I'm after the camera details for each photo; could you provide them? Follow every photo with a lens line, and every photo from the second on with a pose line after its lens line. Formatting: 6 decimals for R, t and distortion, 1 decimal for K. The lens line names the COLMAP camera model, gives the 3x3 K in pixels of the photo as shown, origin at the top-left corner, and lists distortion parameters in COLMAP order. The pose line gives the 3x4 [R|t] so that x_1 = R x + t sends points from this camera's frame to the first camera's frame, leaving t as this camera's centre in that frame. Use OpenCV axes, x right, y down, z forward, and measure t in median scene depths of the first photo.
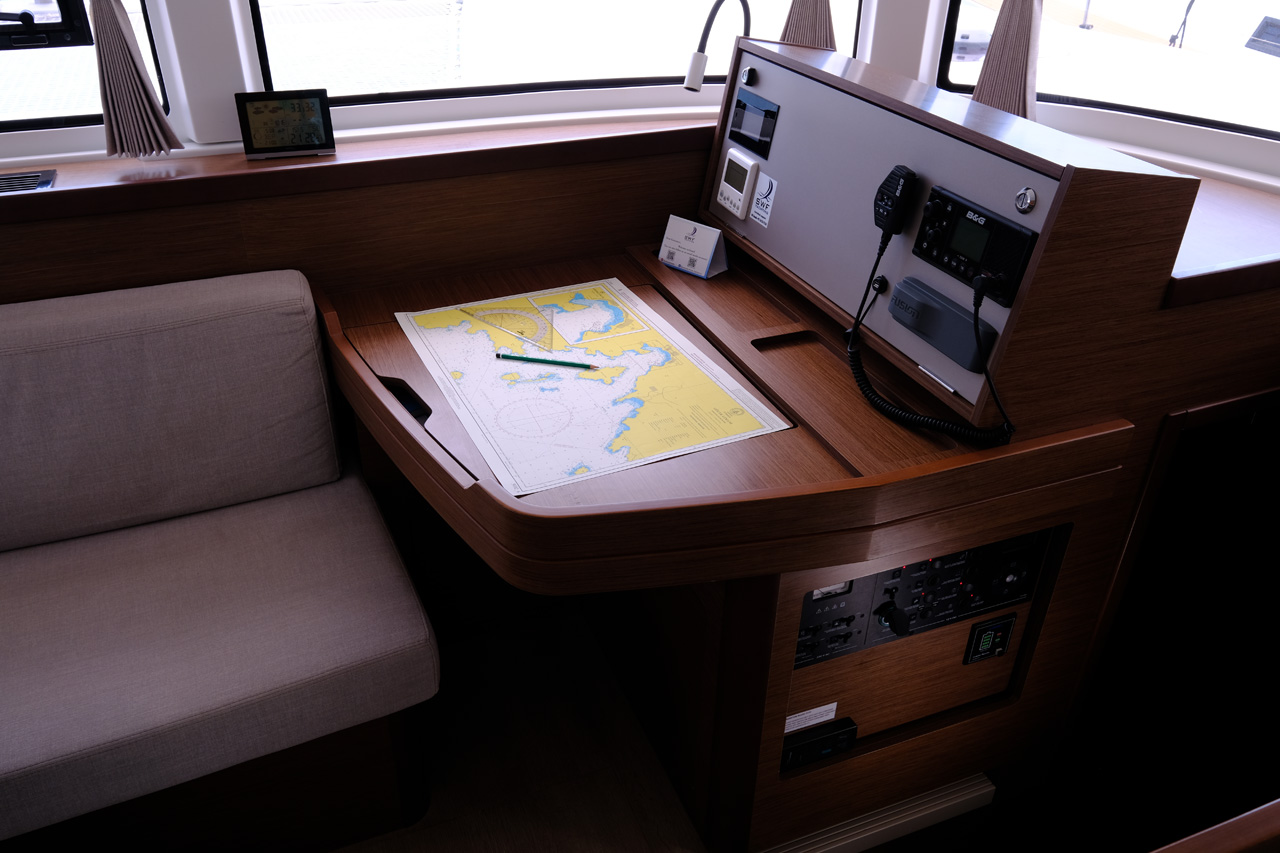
lens RADIAL K [[995.4, 0, 640.9], [0, 995.4, 419.0], [0, 0, 1]] dist [0.001217, -0.003043]
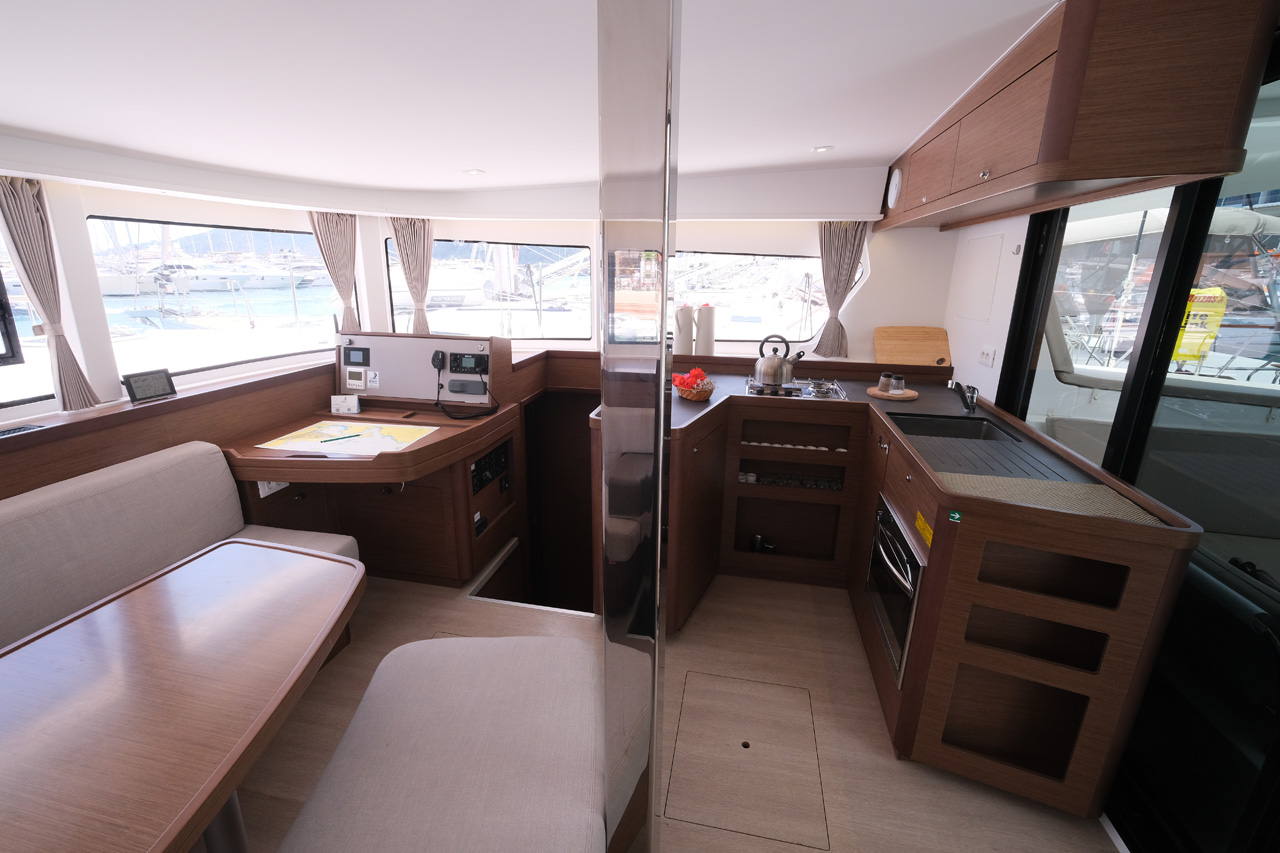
lens RADIAL K [[549.6, 0, 633.7], [0, 549.6, 428.5], [0, 0, 1]] dist [-0.002885, -0.000553]
pose [[0.555788, -0.238908, 0.796256, -0.761877], [0.421282, 0.906663, -0.022021, 0.259774], [-0.716674, 0.347687, 0.604560, -0.444557]]
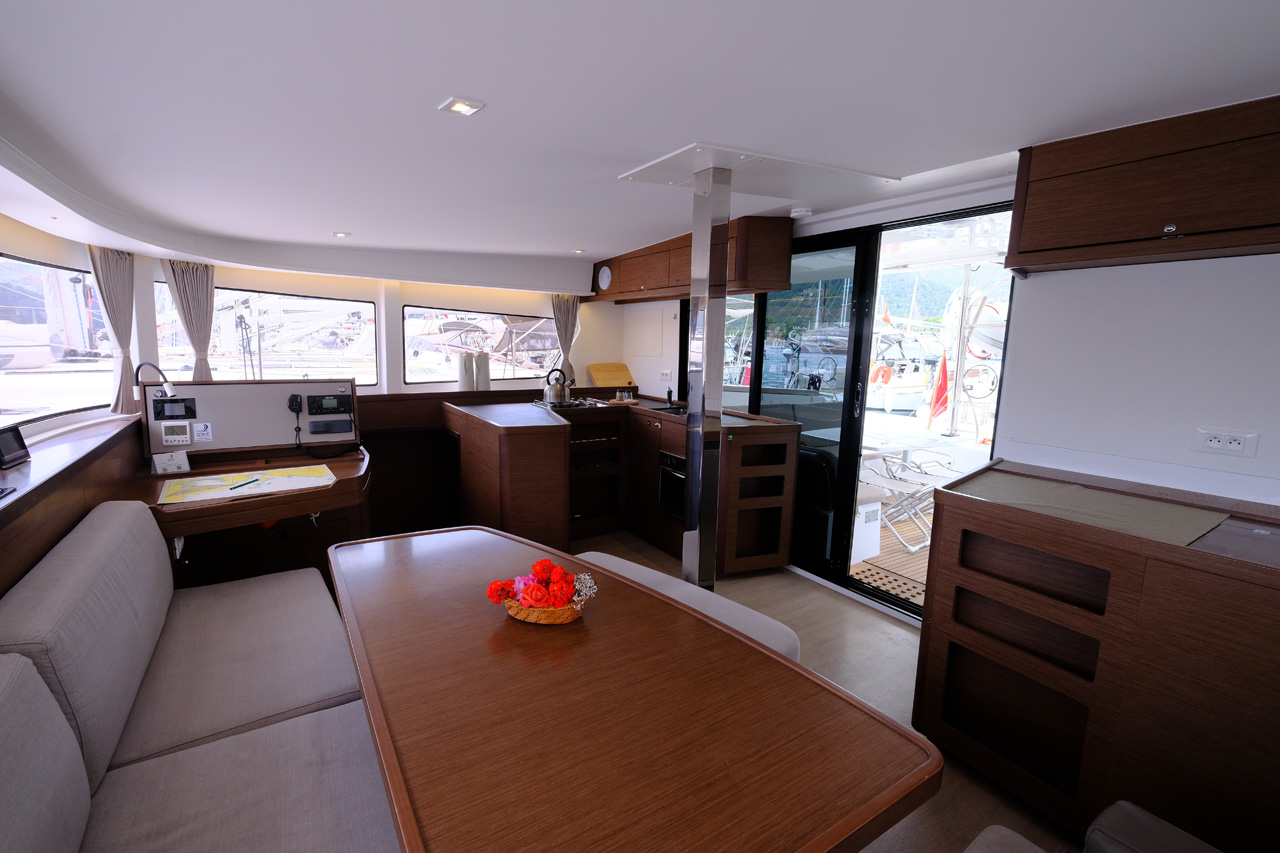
lens RADIAL K [[549.6, 0, 630.2], [0, 549.6, 419.1], [0, 0, 1]] dist [-0.002885, -0.000553]
pose [[-0.189689, -0.158449, 0.968975, -1.504393], [0.479512, 0.846244, 0.232250, -0.047589], [-0.856789, 0.508690, -0.084545, 0.147505]]
